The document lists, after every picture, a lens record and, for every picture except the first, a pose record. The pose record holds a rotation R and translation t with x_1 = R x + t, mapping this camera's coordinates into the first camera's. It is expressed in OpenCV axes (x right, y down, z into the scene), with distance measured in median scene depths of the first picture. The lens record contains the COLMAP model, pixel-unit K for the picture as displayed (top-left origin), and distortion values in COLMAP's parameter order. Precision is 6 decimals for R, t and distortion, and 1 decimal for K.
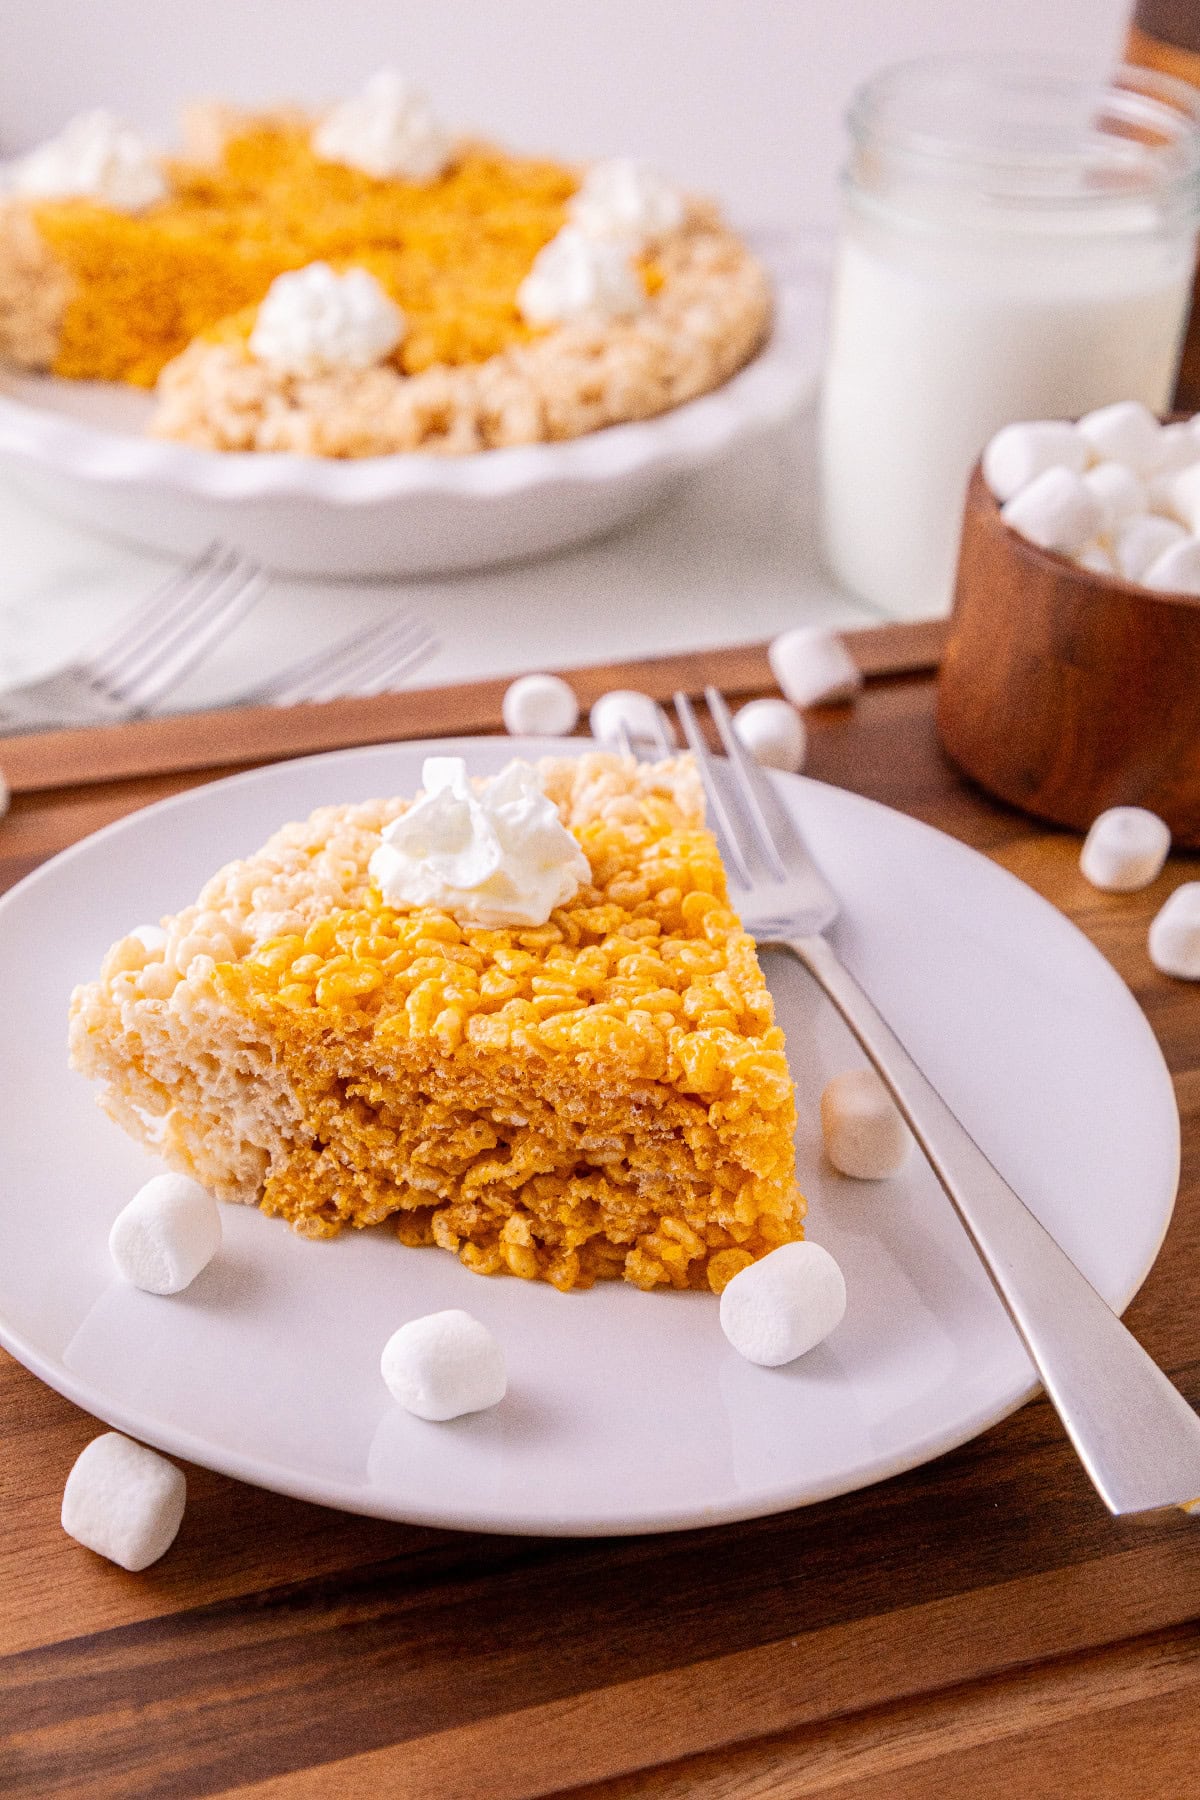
lens RADIAL K [[2472.2, 0, 600.0], [0, 2472.2, 900.0], [0, 0, 1]] dist [-0.021184, -0.025492]
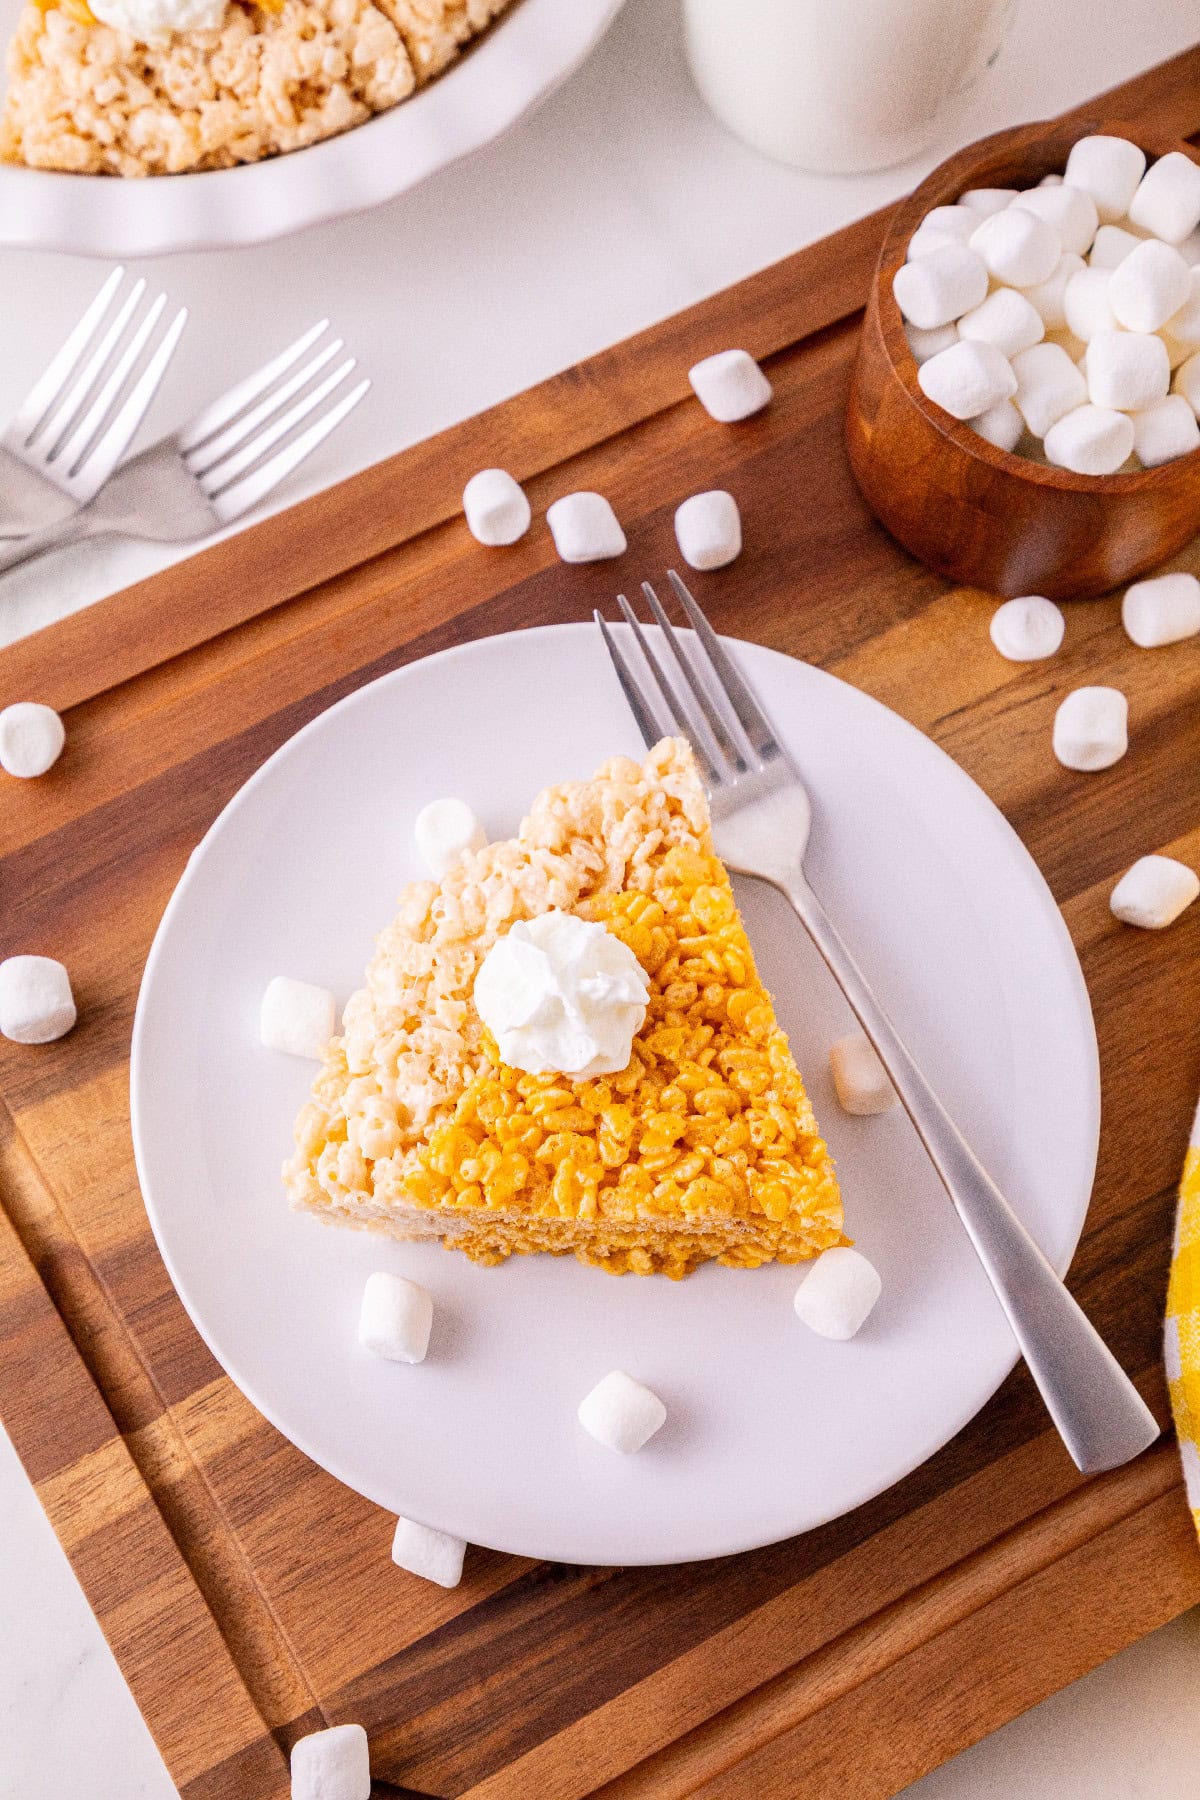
lens RADIAL K [[2471.9, 0, 600.0], [0, 2471.9, 900.0], [0, 0, 1]] dist [0.027562, 0.061778]
pose [[0.984092, -0.169711, 0.052554, -0.059538], [0.100253, 0.774672, 0.624365, -0.562543], [-0.146674, -0.609164, 0.779363, 0.027728]]
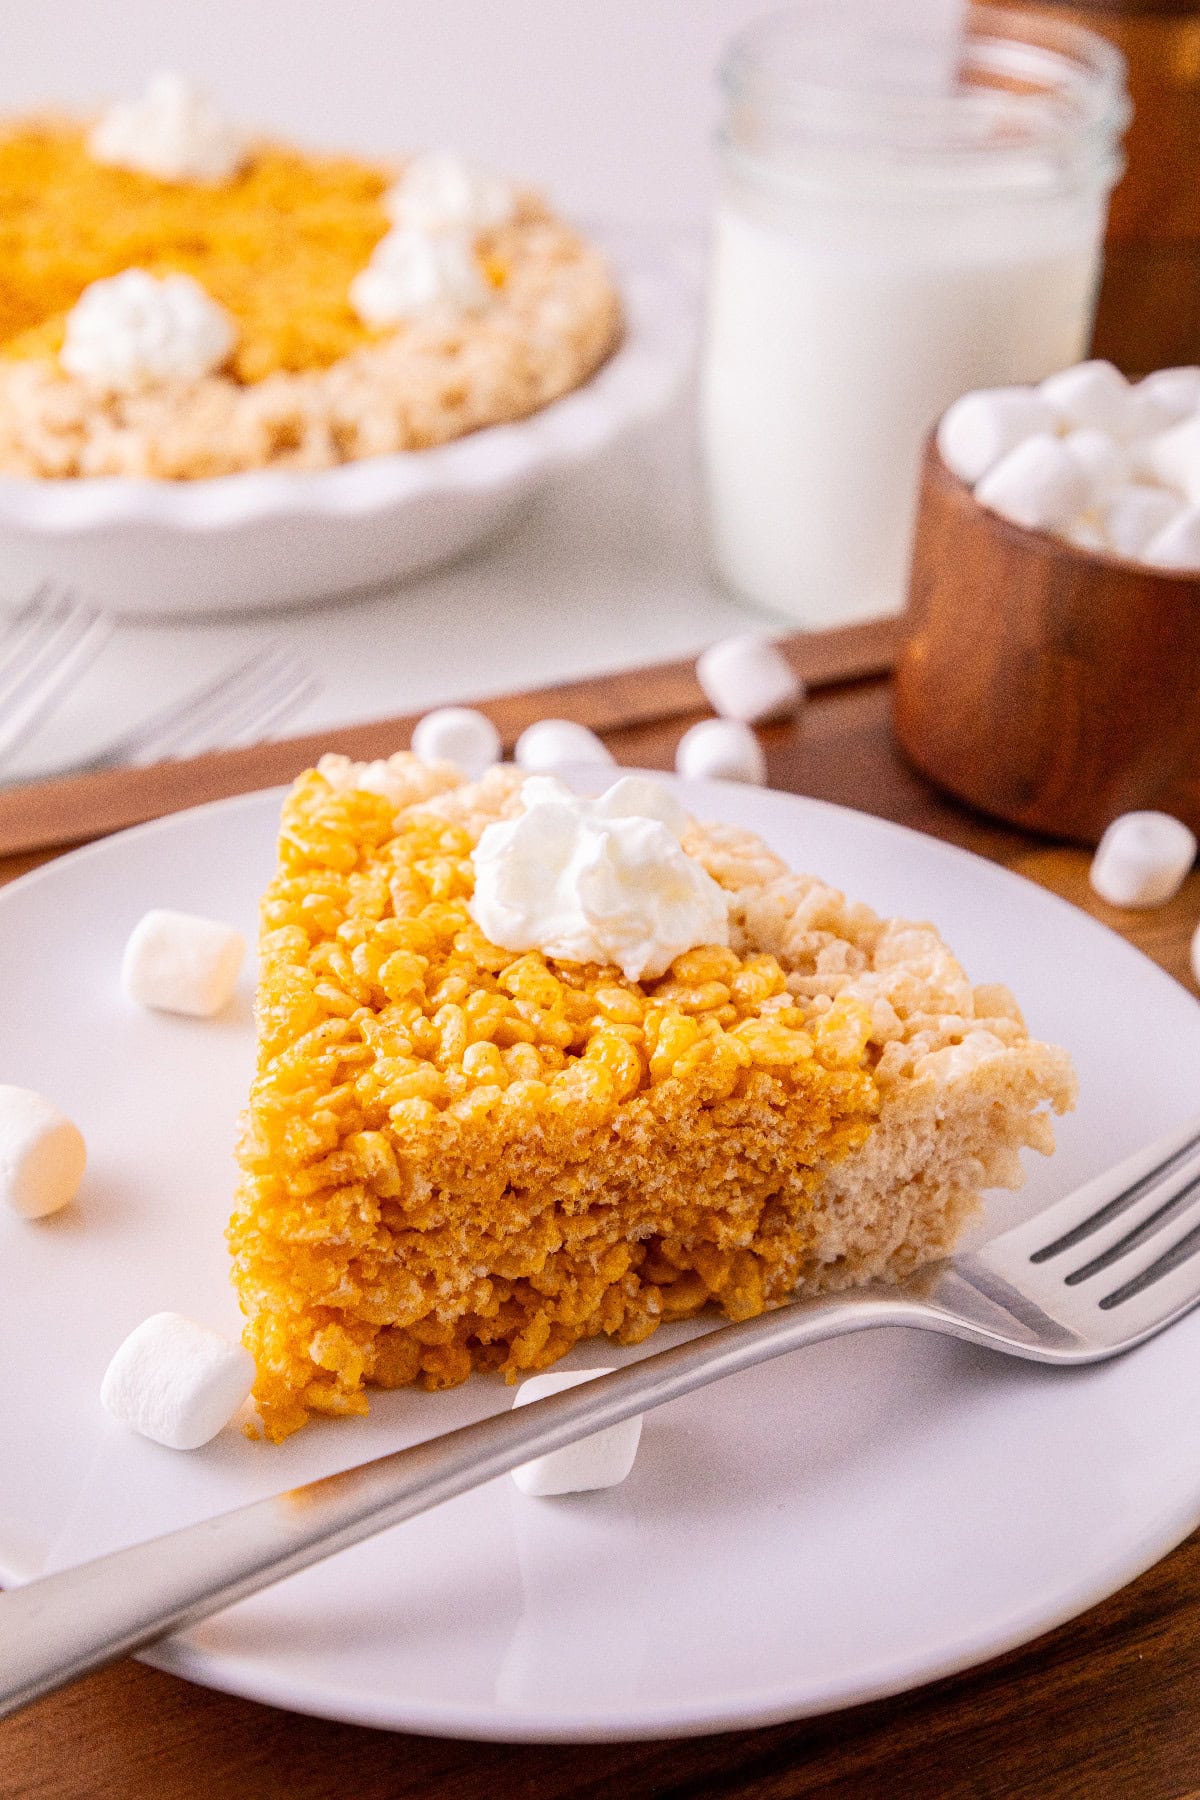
lens RADIAL K [[2471.9, 0, 600.0], [0, 2471.9, 900.0], [0, 0, 1]] dist [0.027562, 0.061778]
pose [[0.992229, -0.071365, 0.101923, -0.060152], [0.073194, 0.997215, -0.014317, -0.006421], [-0.100617, 0.021666, 0.994689, 0.114228]]
